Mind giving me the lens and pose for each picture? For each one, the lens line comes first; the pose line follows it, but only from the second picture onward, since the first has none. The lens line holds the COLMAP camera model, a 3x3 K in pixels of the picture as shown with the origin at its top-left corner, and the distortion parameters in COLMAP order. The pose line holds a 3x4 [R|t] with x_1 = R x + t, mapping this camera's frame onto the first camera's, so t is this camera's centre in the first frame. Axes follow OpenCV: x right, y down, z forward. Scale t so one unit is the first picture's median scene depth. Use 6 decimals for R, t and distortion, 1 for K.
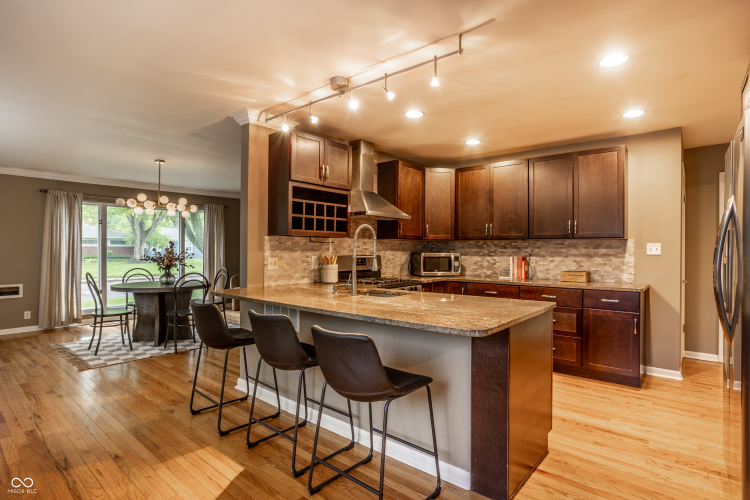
lens RADIAL K [[393.0, 0, 373.2], [0, 393.0, 249.6], [0, 0, 1]] dist [-0.017977, -0.001921]
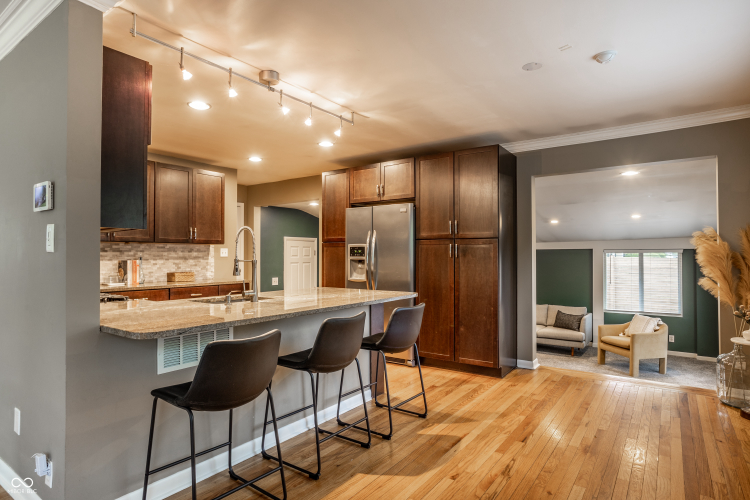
lens RADIAL K [[415.2, 0, 376.2], [0, 415.2, 250.3], [0, 0, 1]] dist [-0.002275, 0.000052]
pose [[-0.084696, 0.006460, 0.996386, -0.750371], [-0.000594, 0.999978, -0.006534, -0.000293], [-0.996407, -0.001145, -0.084690, 0.563081]]
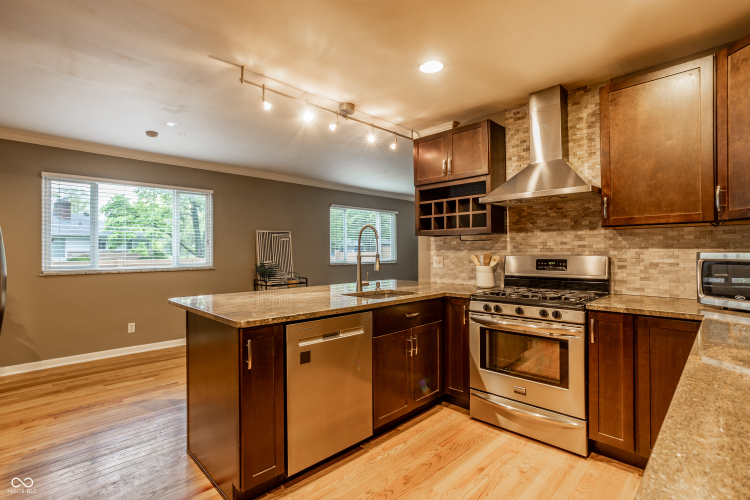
lens RADIAL K [[359.5, 0, 370.6], [0, 359.5, 251.4], [0, 0, 1]] dist [-0.018471, 0.003268]
pose [[-0.095570, -0.003752, -0.995416, 0.659045], [0.007140, 0.999965, -0.004454, 0.007724], [0.995397, -0.007533, -0.095540, 0.795061]]
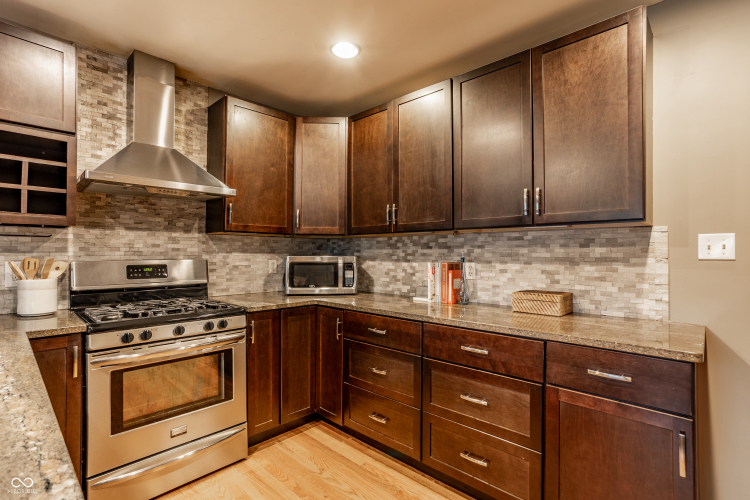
lens RADIAL K [[359.5, 0, 373.6], [0, 359.5, 252.9], [0, 0, 1]] dist [-0.018471, 0.003268]
pose [[0.997618, -0.002527, -0.068931, 0.344987], [0.002449, 0.999996, -0.001216, 0.005064], [0.068933, 0.001044, 0.997621, 0.545724]]
